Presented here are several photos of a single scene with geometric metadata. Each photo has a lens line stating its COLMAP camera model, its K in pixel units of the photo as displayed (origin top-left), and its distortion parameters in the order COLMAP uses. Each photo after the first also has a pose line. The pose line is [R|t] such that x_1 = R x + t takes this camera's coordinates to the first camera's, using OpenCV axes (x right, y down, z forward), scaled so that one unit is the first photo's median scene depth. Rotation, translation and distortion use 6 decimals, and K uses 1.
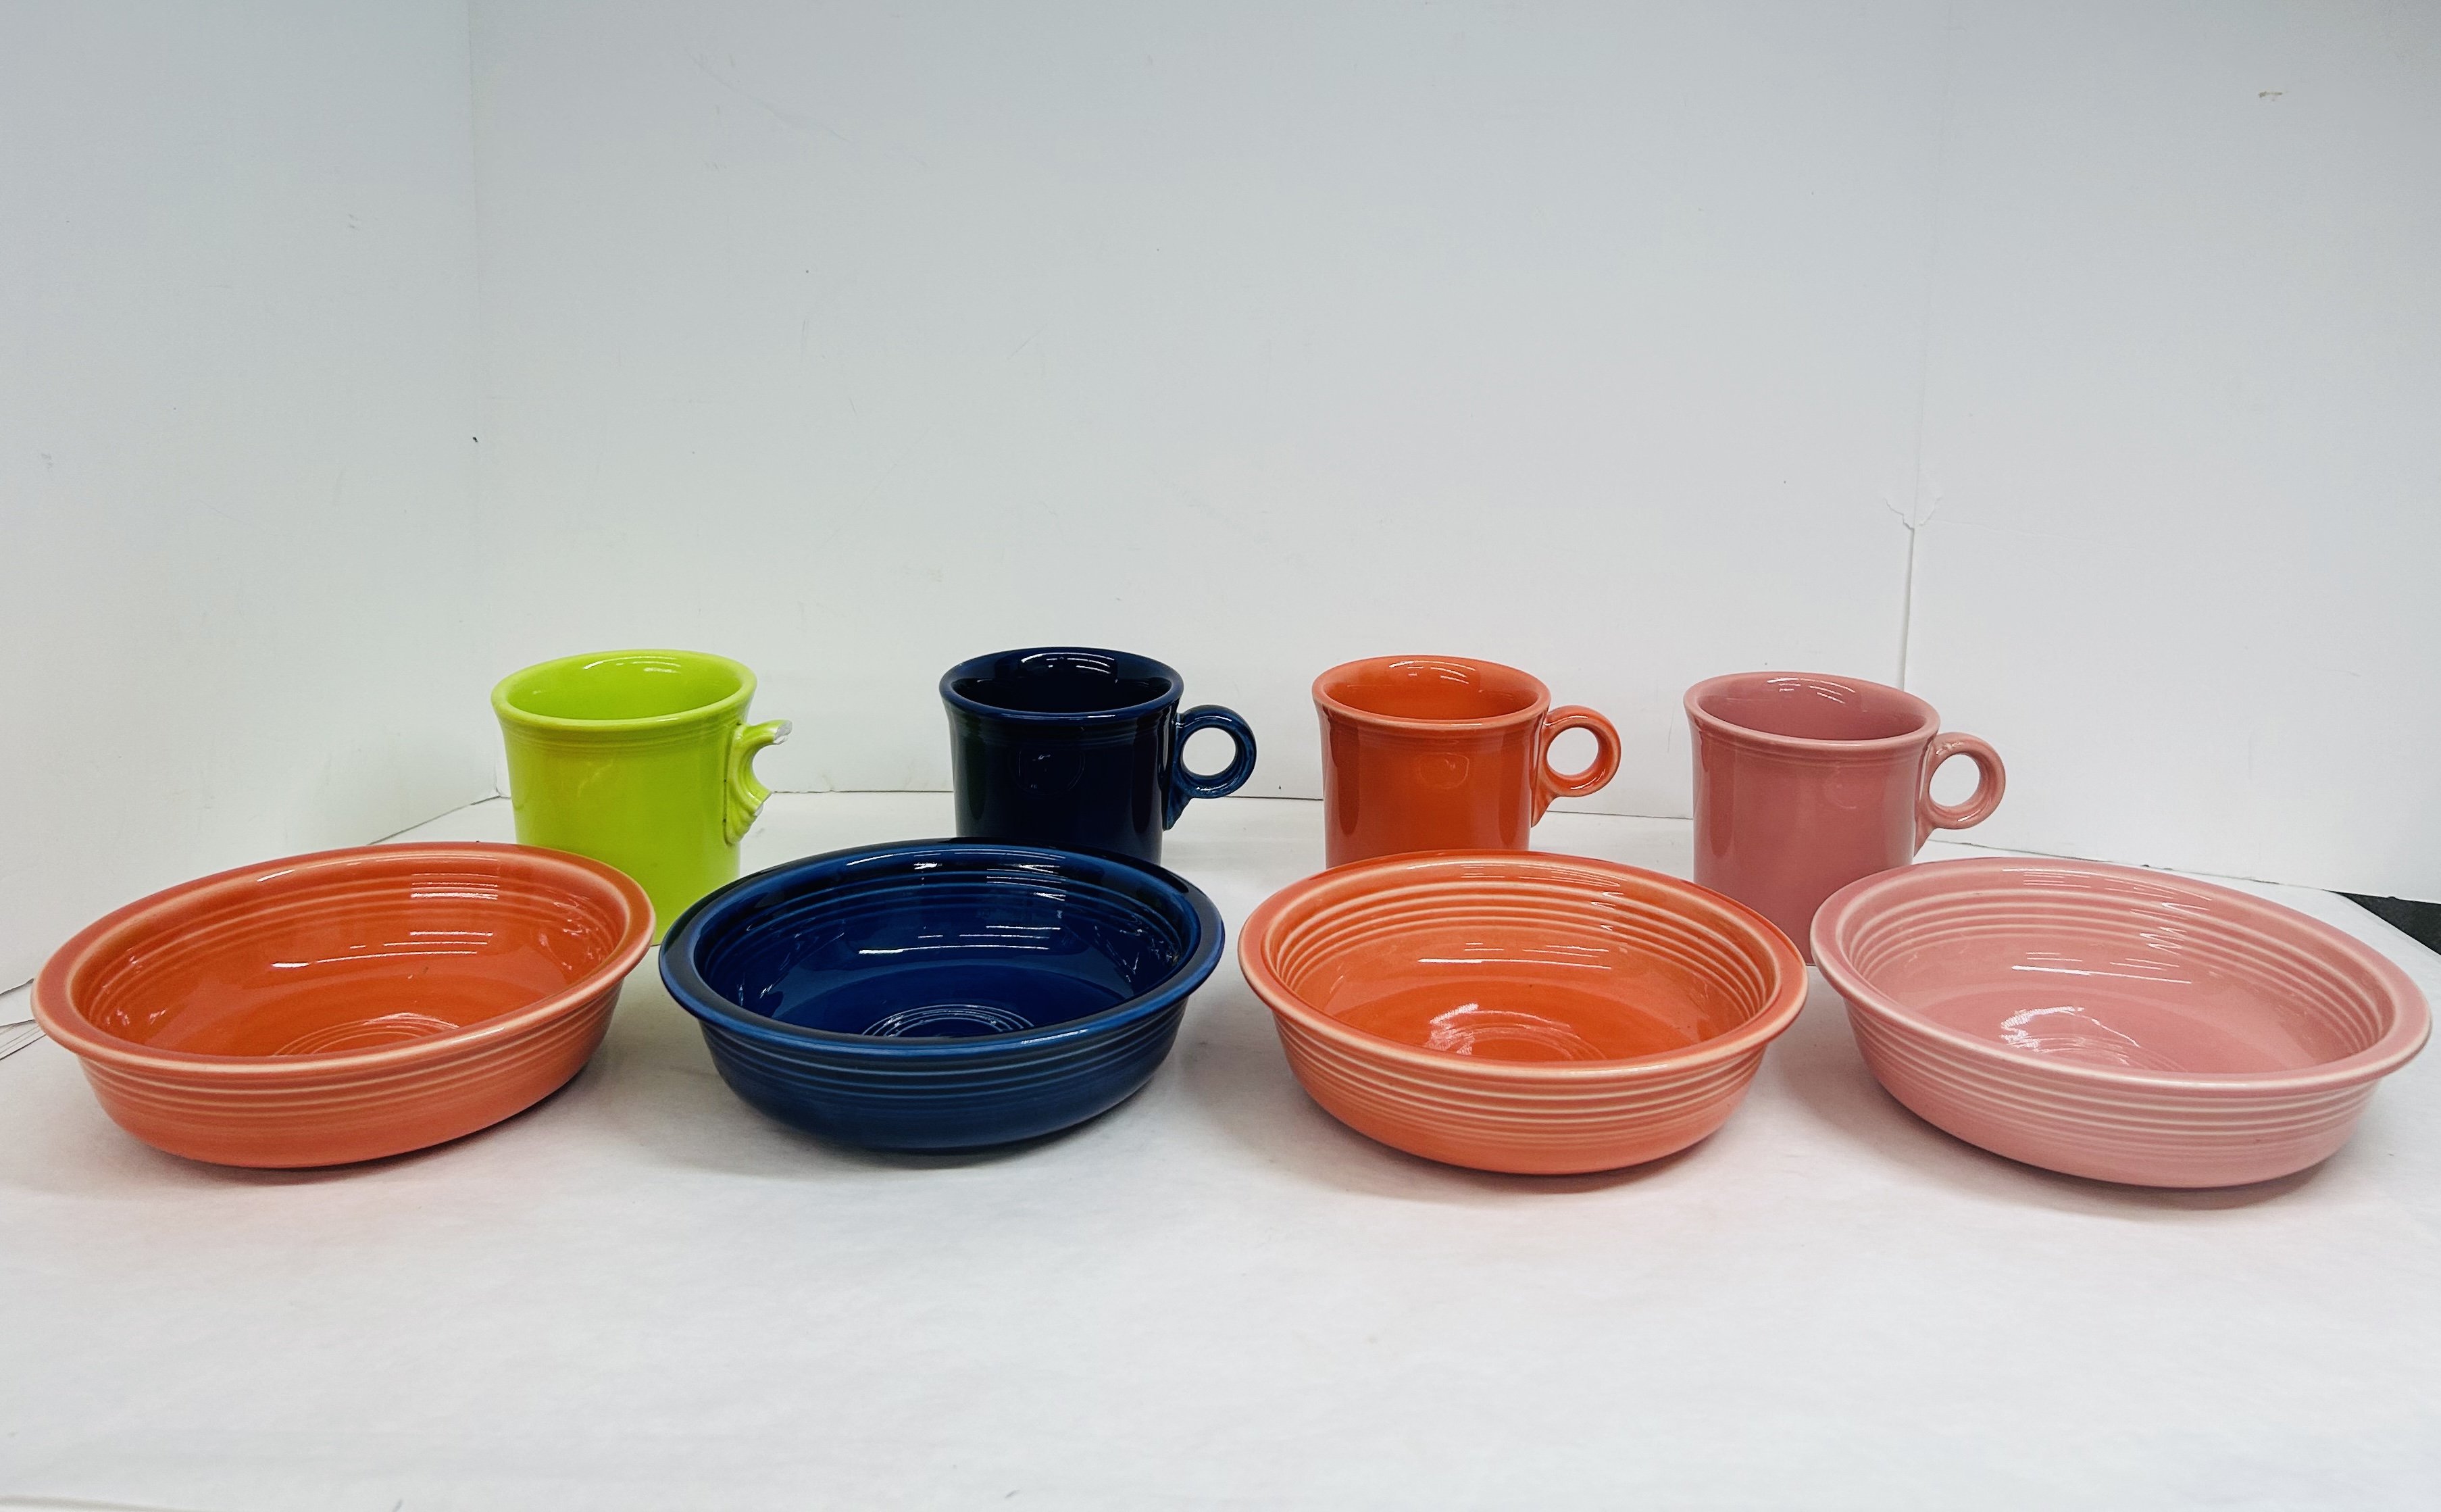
lens RADIAL K [[2307.1, 0, 1220.5], [0, 2307.1, 756.0], [0, 0, 1]] dist [0.004093, 0.002831]
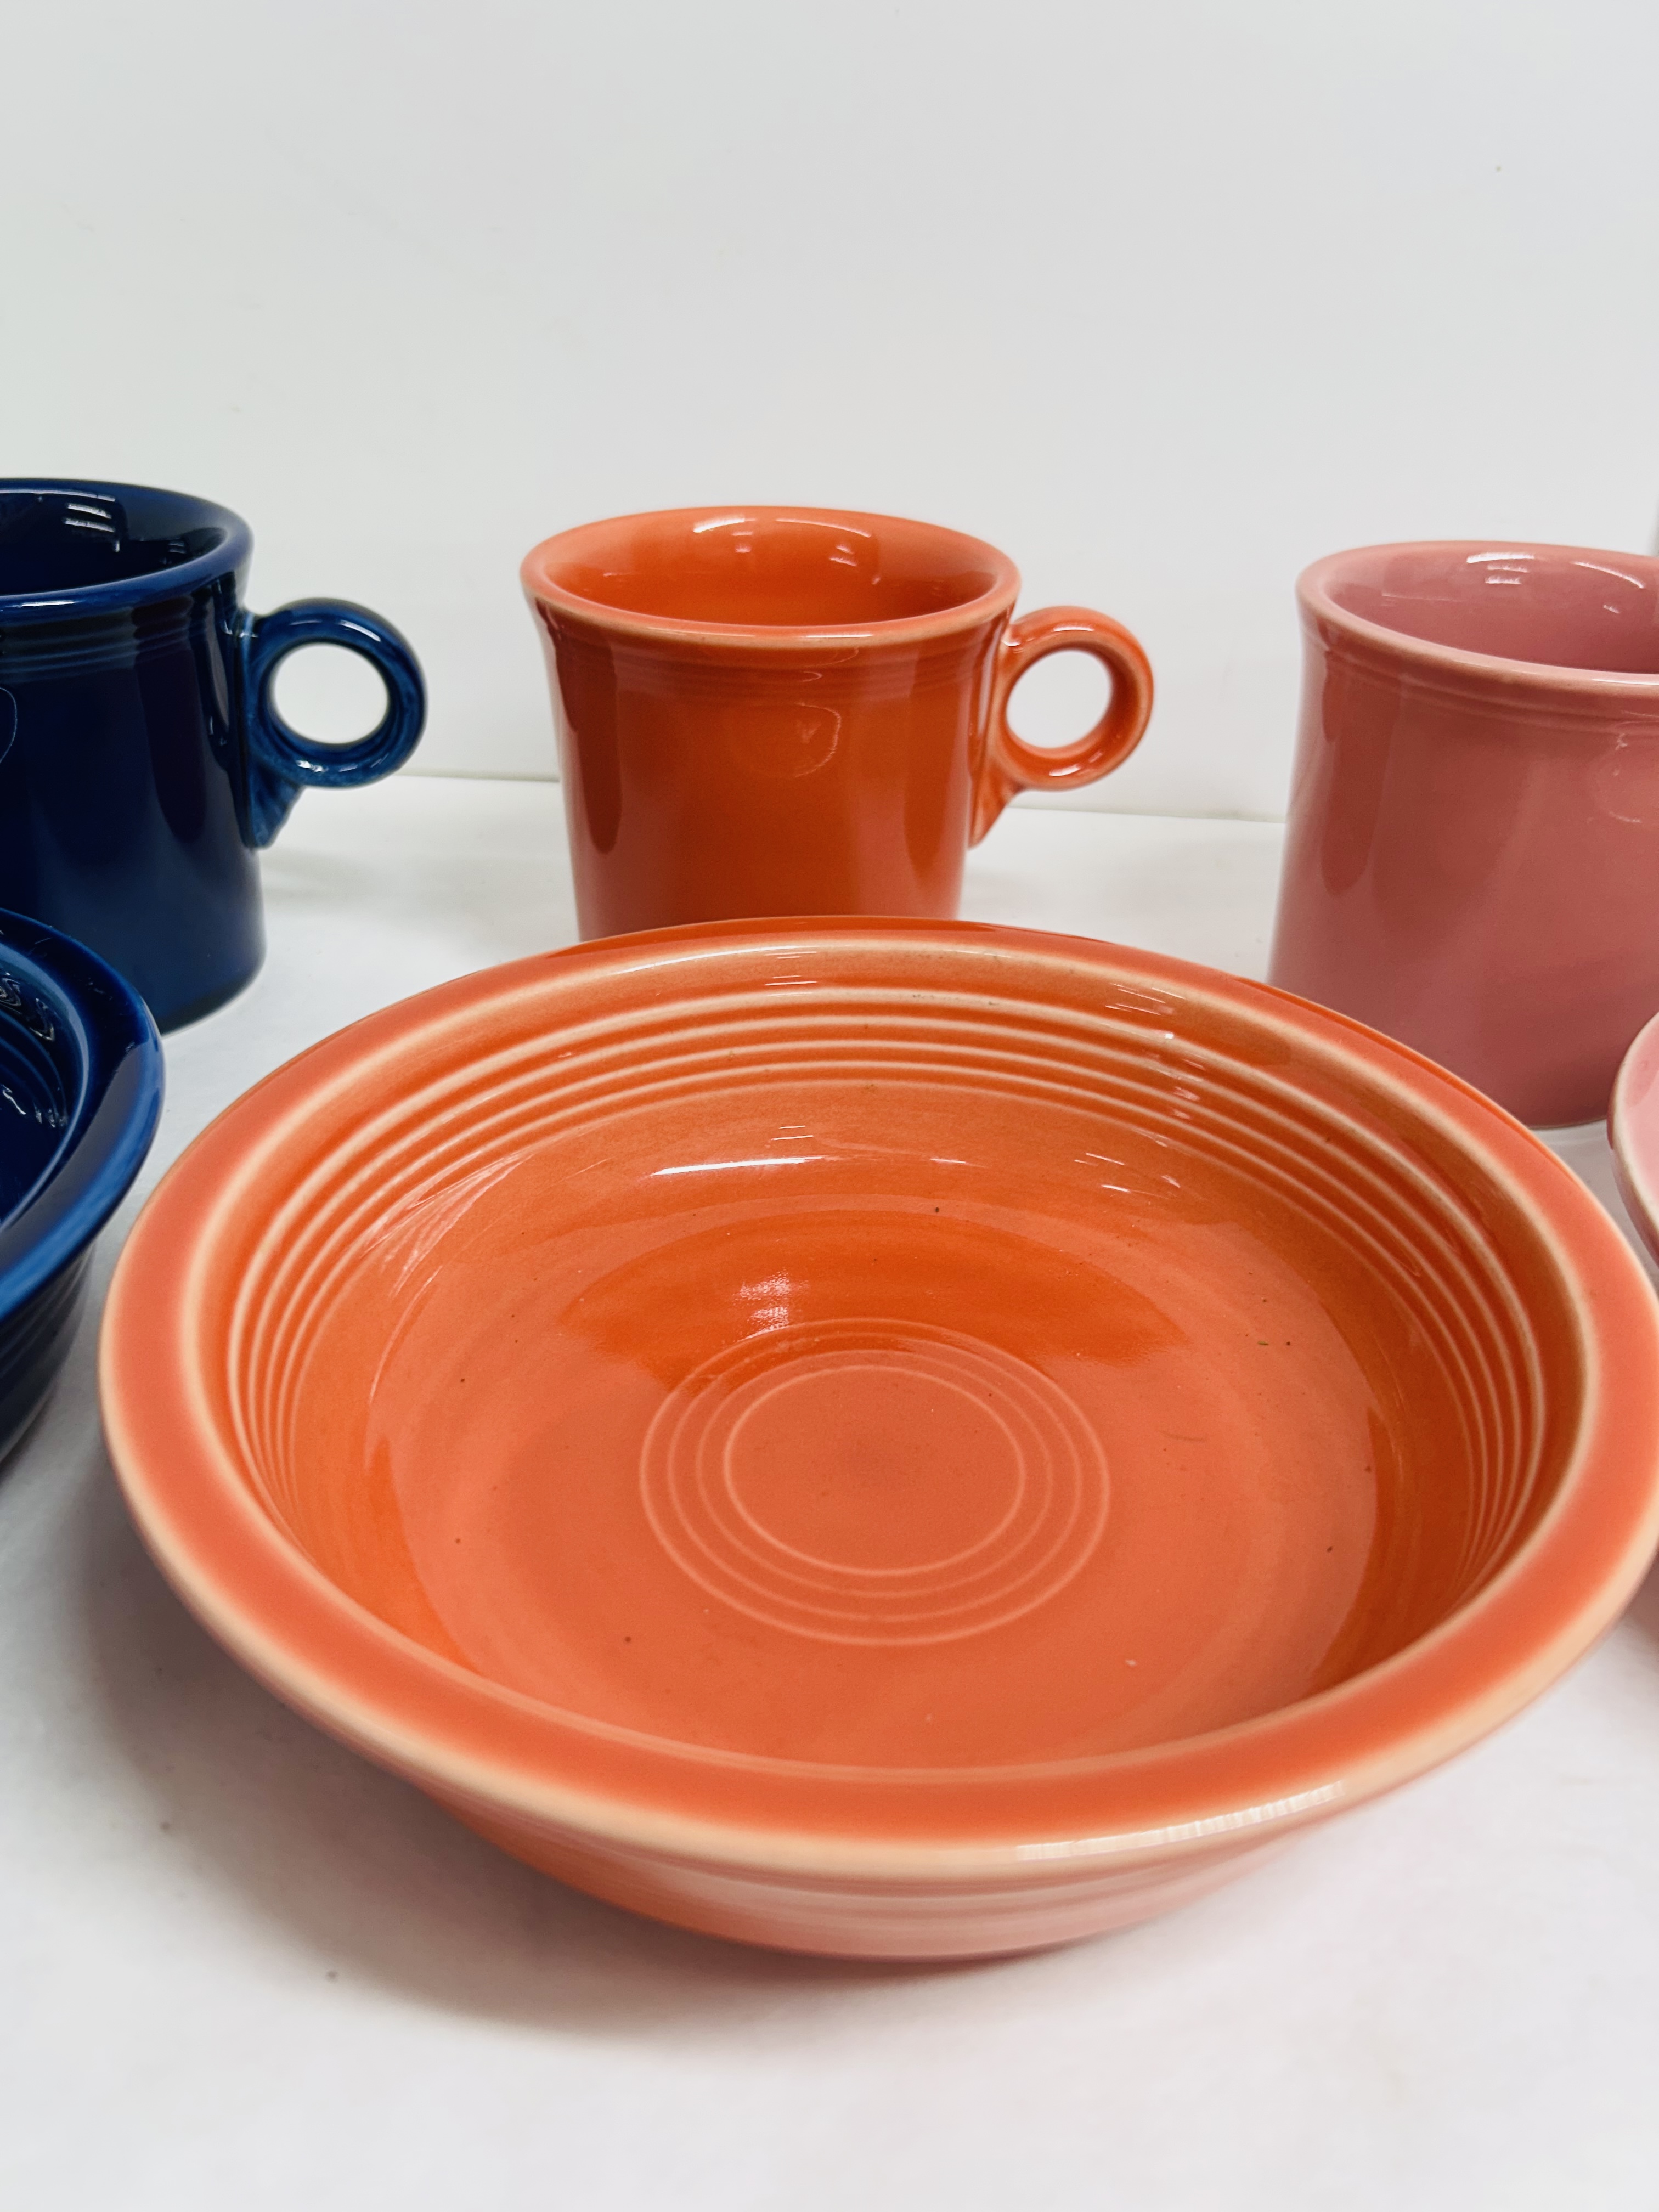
lens RADIAL K [[1680.3, 0, 676.4], [0, 1680.3, 1166.4], [0, 0, 1]] dist [0.050064, -0.000220]
pose [[0.998497, 0.024962, -0.048789, 0.092227], [-0.011654, 0.966594, 0.256048, 0.002854], [0.053551, -0.255094, 0.965432, 0.630140]]
